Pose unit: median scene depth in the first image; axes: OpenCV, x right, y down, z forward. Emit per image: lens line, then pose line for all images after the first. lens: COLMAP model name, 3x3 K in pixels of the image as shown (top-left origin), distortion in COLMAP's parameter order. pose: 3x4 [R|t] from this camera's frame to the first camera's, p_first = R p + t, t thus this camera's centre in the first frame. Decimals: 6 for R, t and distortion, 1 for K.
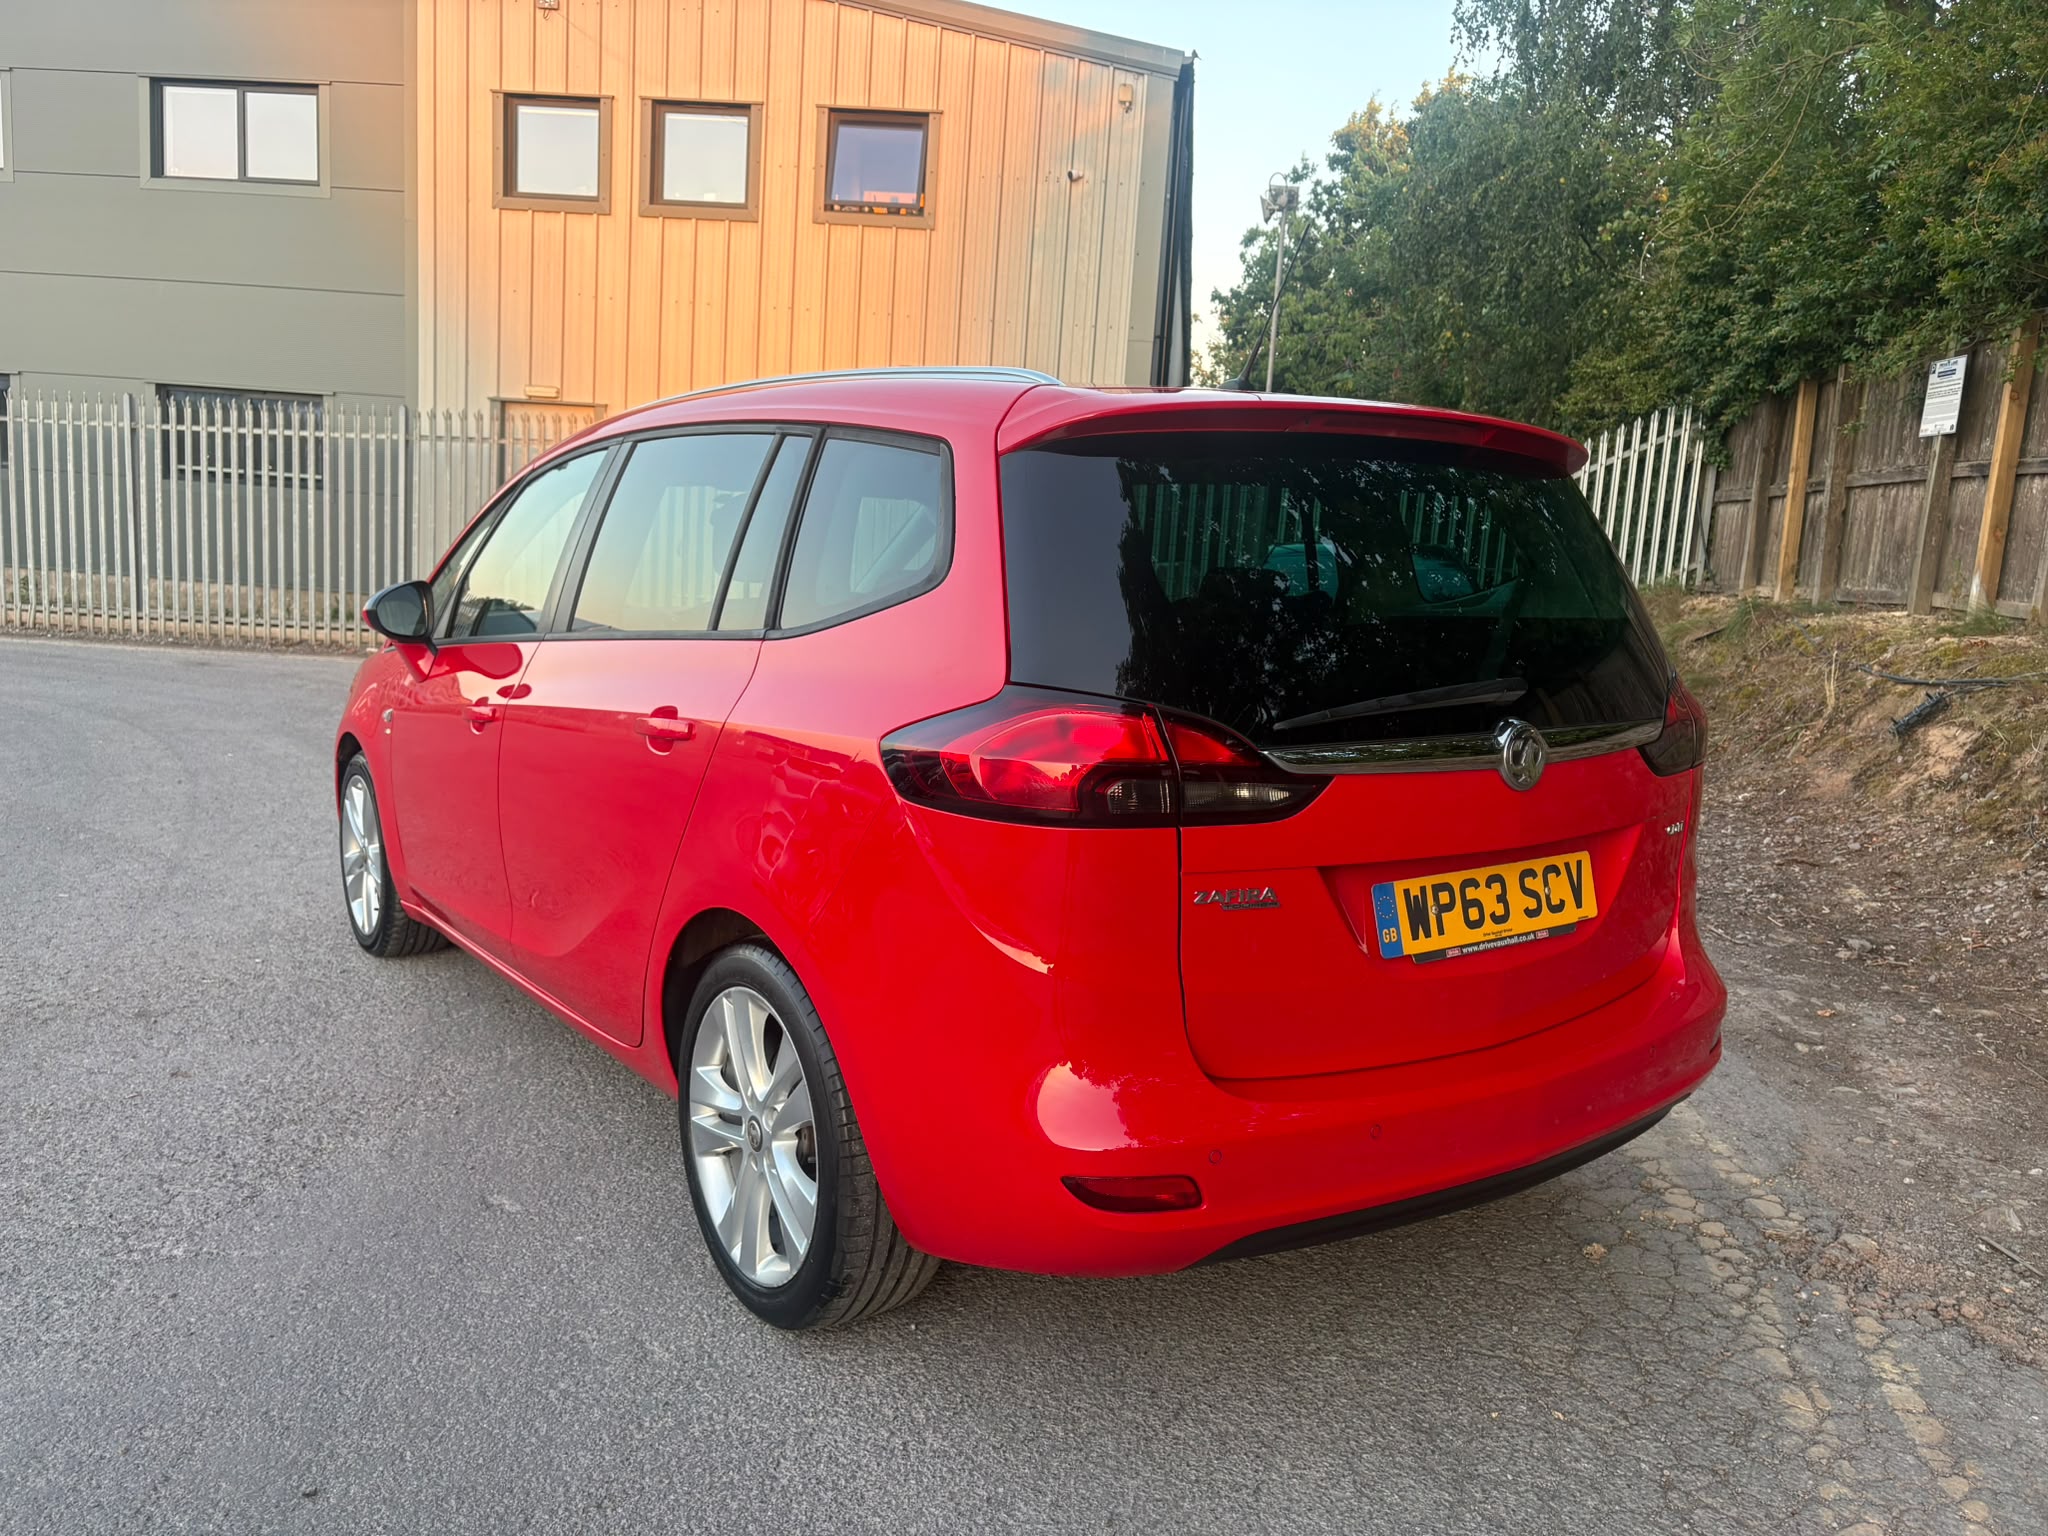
lens RADIAL K [[1544.1, 0, 1024.0], [0, 1544.1, 768.0], [0, 0, 1]] dist [0.056356, -0.067671]
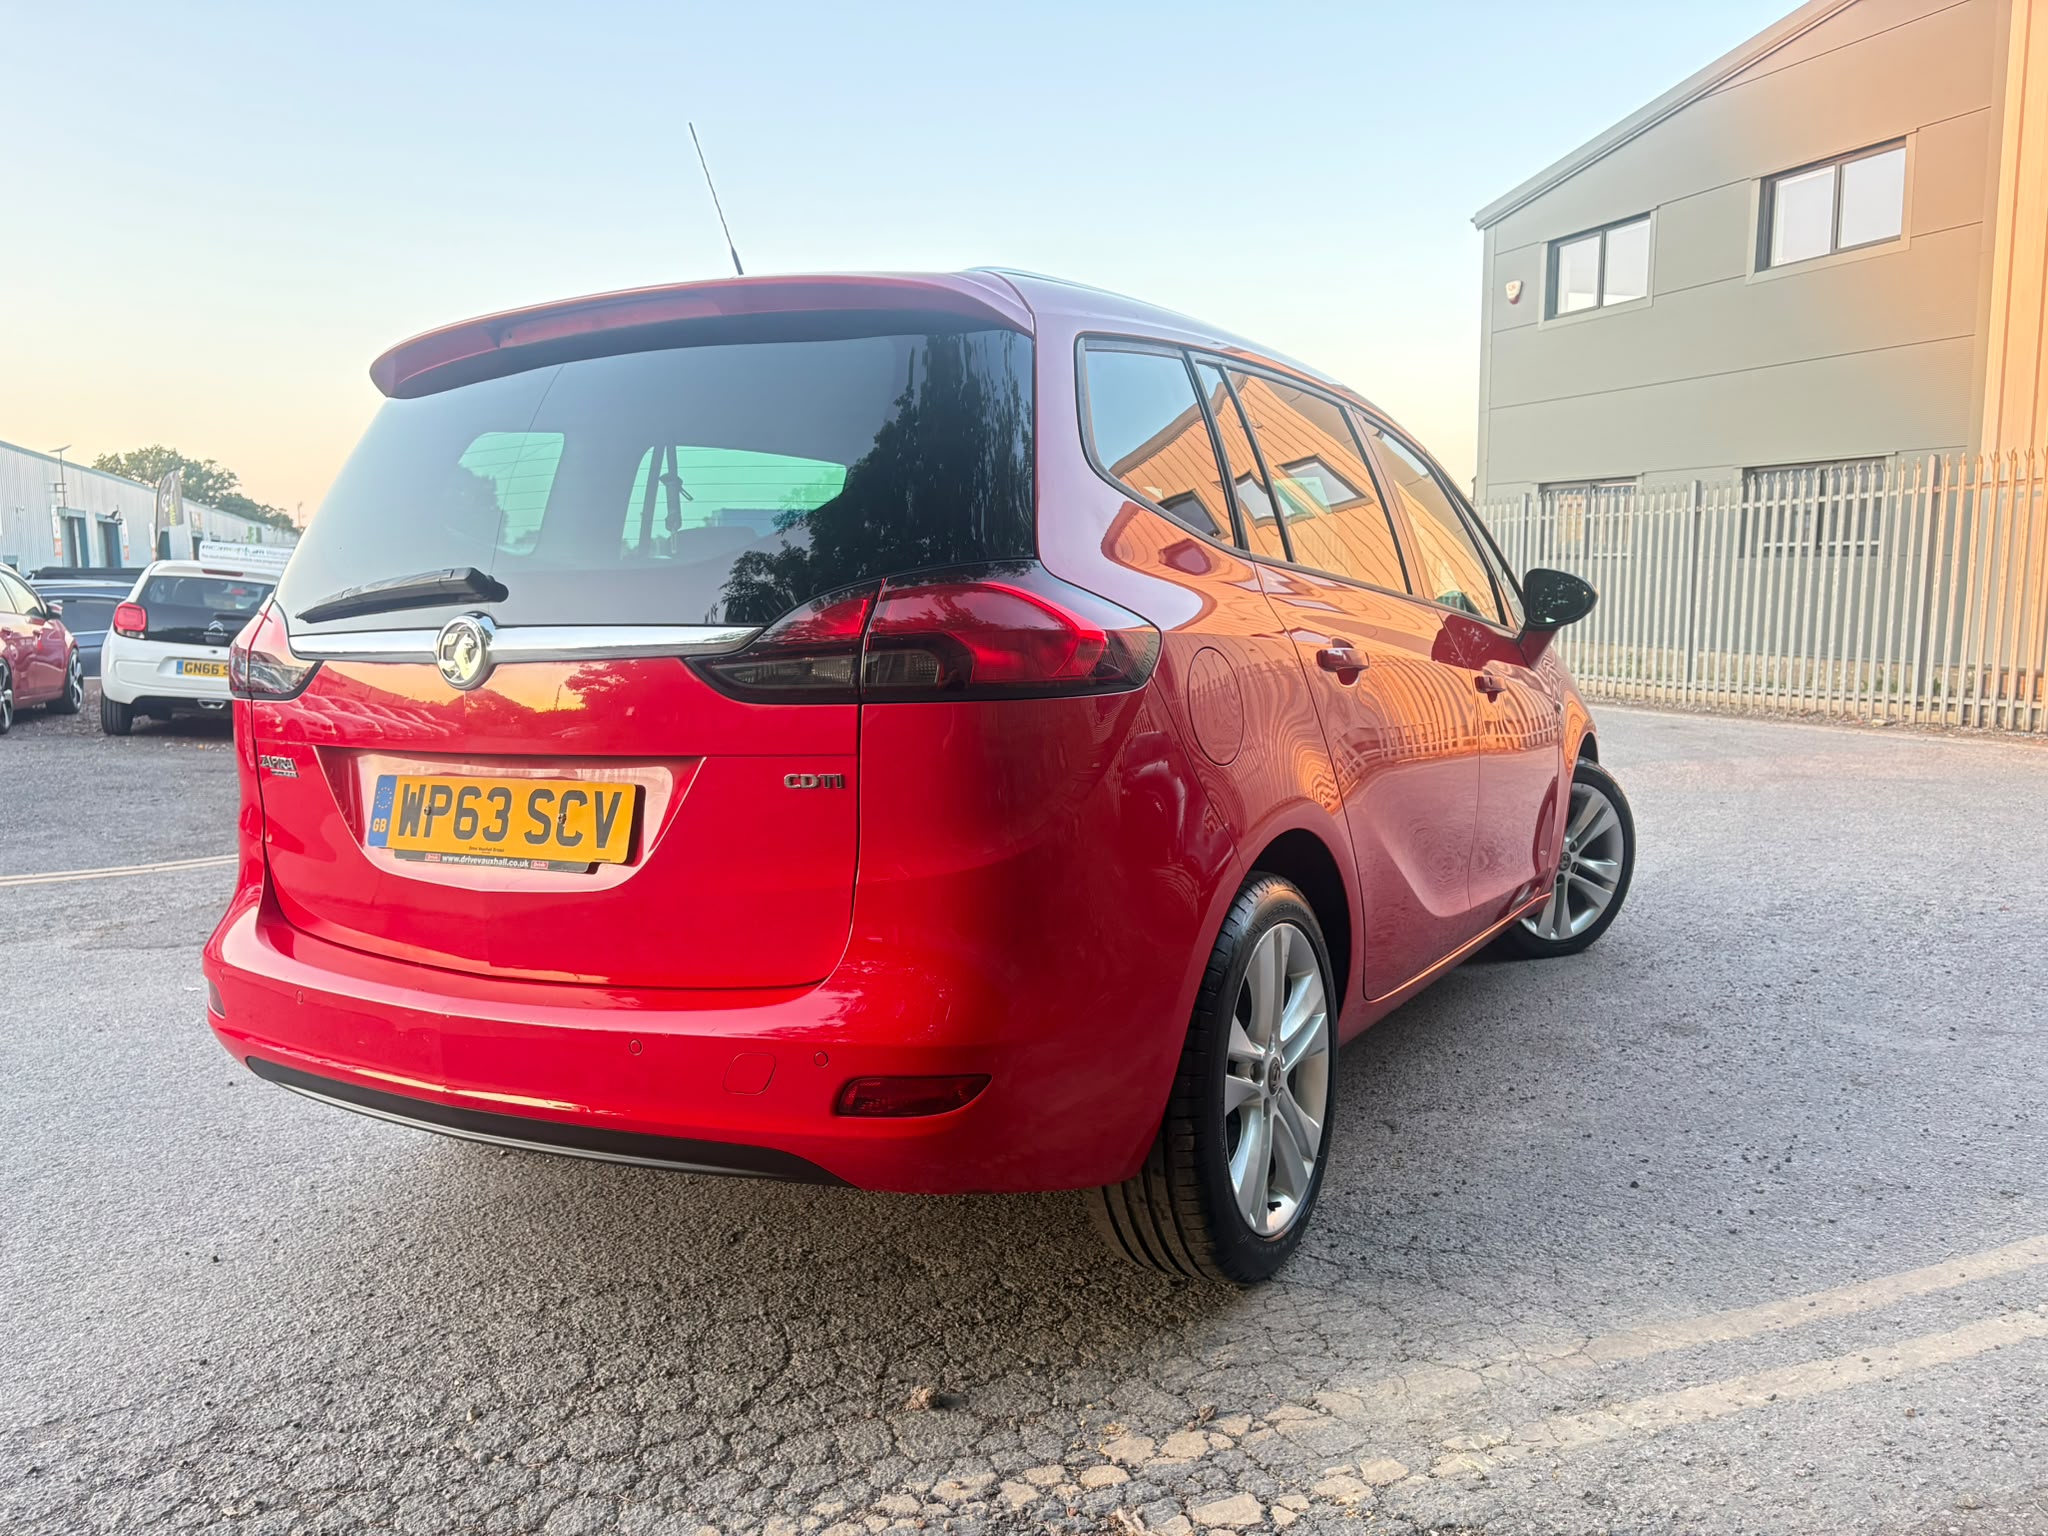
lens RADIAL K [[1544.1, 0, 1024.0], [0, 1544.1, 768.0], [0, 0, 1]] dist [0.056356, -0.067671]
pose [[0.433163, 0.047911, -0.900041, 0.454649], [-0.105432, 0.994424, 0.002194, 0.008174], [0.895128, 0.093943, 0.435799, 0.316064]]
